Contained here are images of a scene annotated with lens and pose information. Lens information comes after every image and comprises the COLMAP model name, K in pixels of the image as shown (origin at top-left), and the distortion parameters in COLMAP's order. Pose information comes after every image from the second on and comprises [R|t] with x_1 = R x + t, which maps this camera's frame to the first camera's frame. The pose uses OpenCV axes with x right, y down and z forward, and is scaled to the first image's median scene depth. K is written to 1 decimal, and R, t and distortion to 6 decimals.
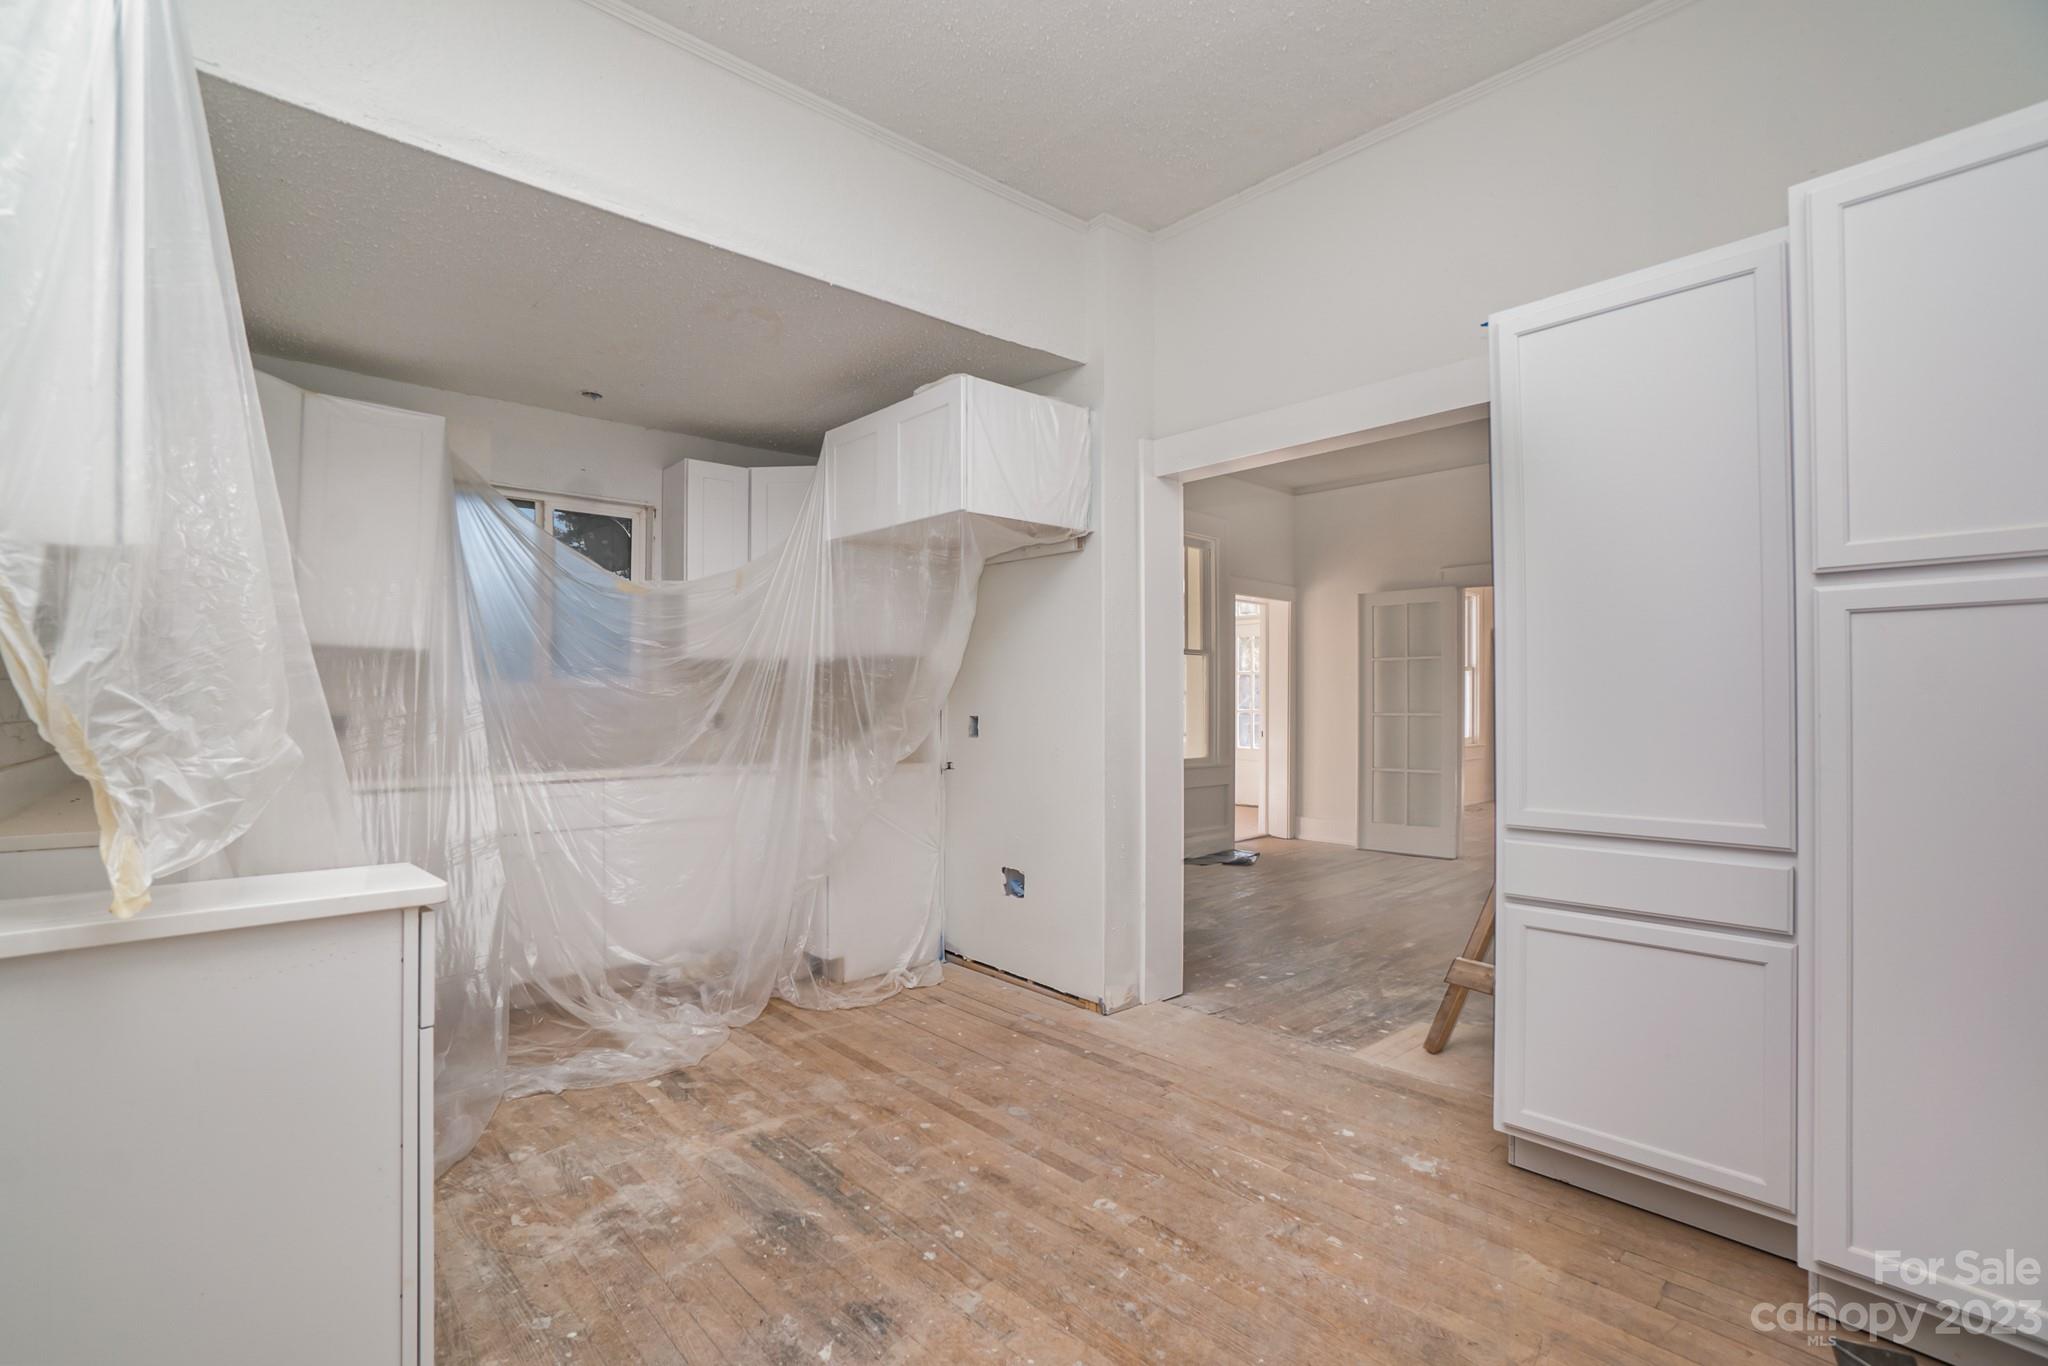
lens RADIAL K [[930.2, 0, 1004.5], [0, 930.2, 699.9], [0, 0, 1]] dist [-0.033482, 0.006056]
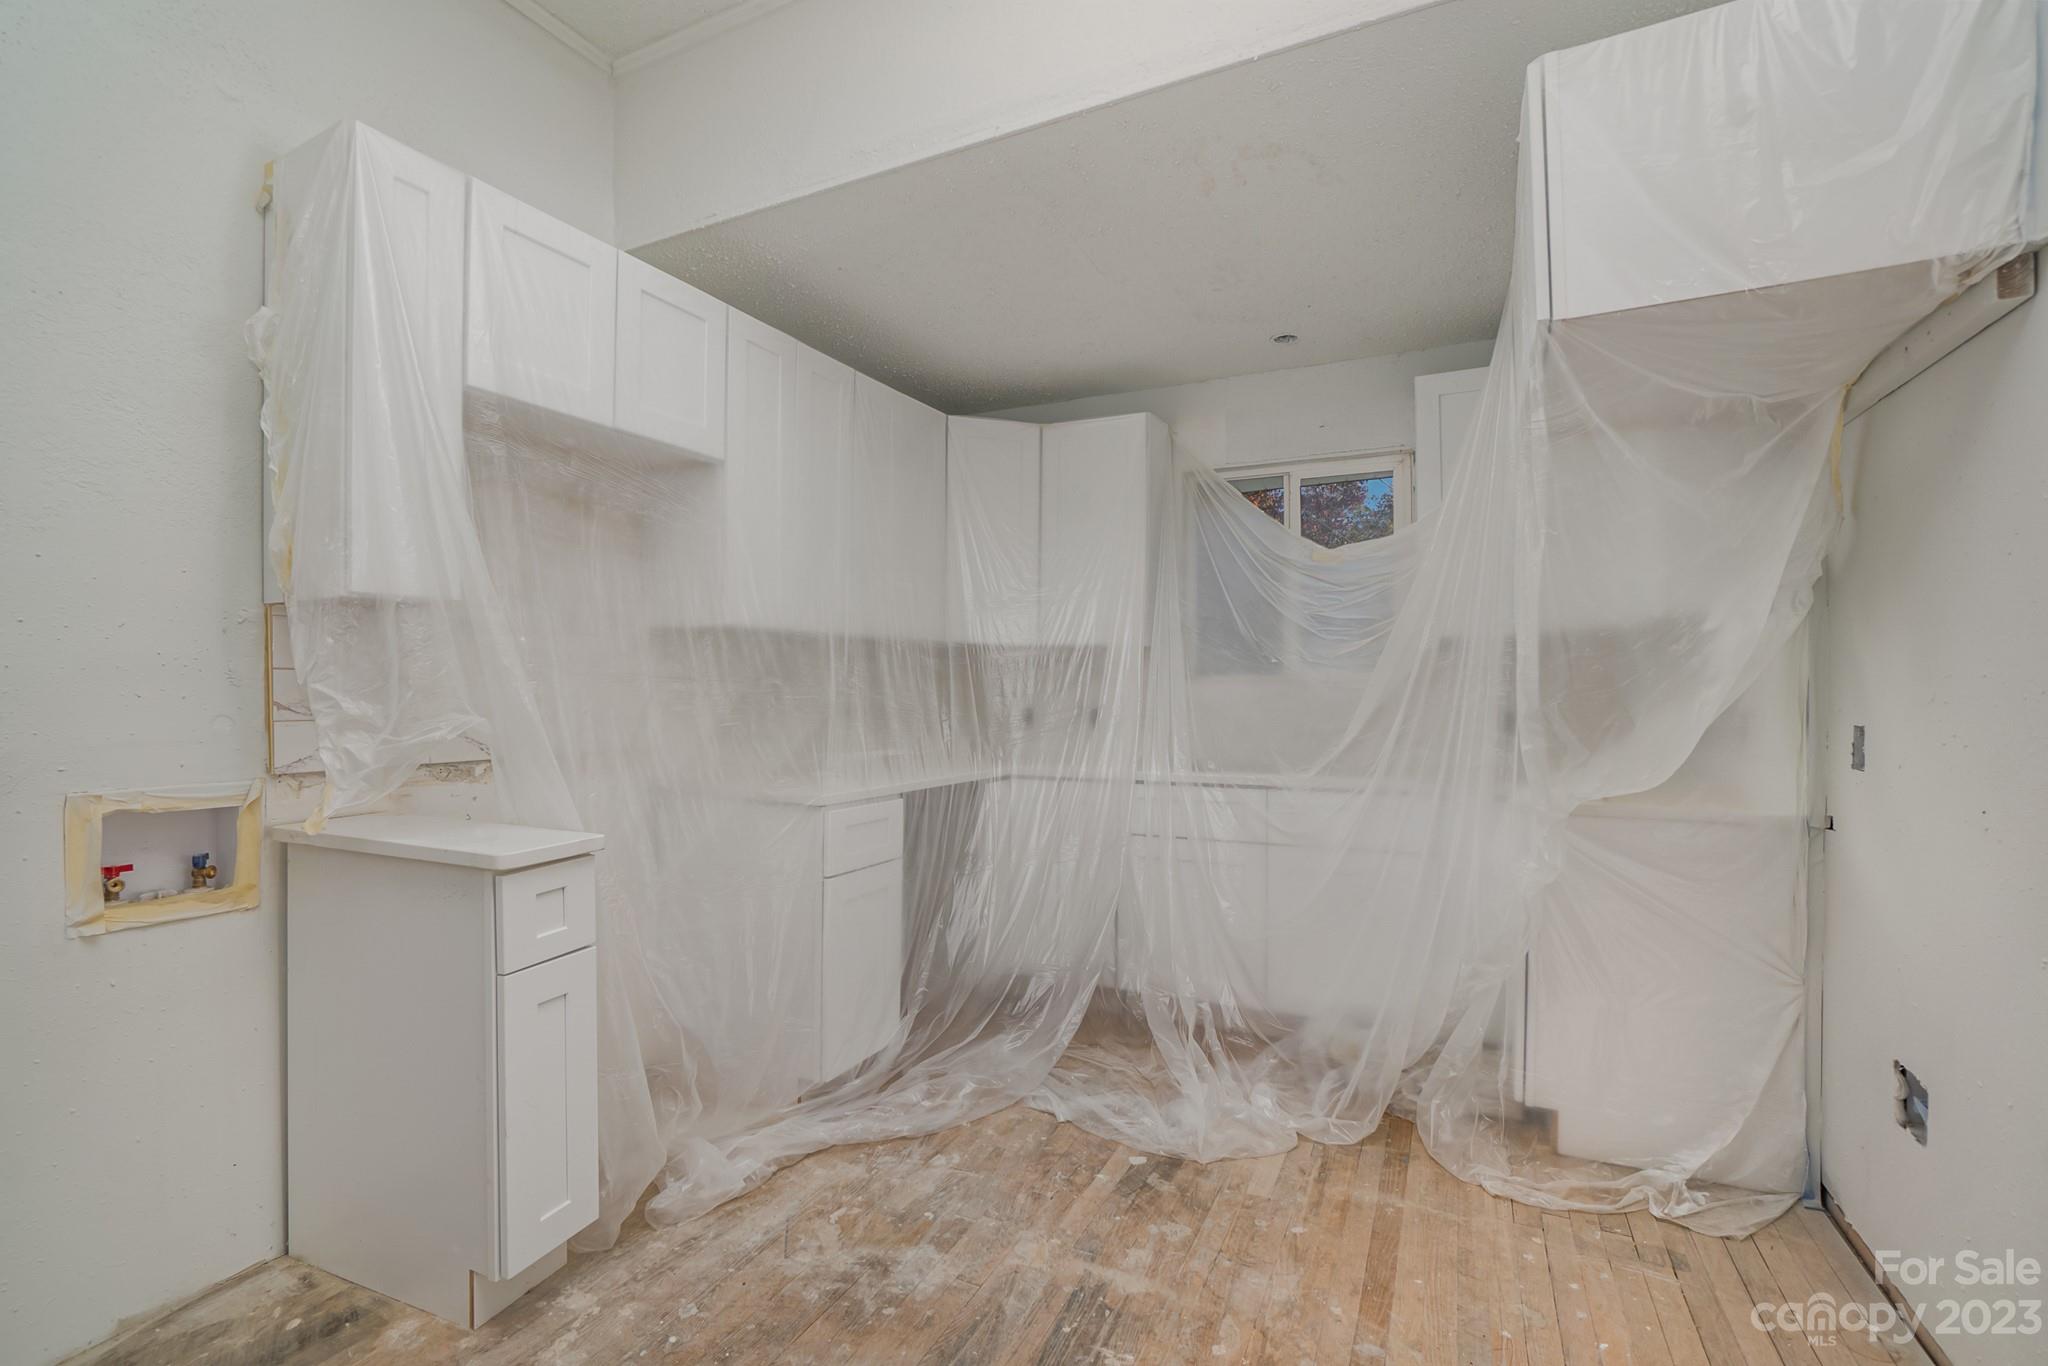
lens RADIAL K [[930.2, 0, 973.1], [0, 930.2, 688.4], [0, 0, 1]] dist [-0.033482, 0.006056]
pose [[0.362335, -0.005436, -0.932032, 0.333675], [0.001311, 0.999985, -0.005323, 0.000286], [0.932047, 0.000706, 0.362336, 0.561820]]
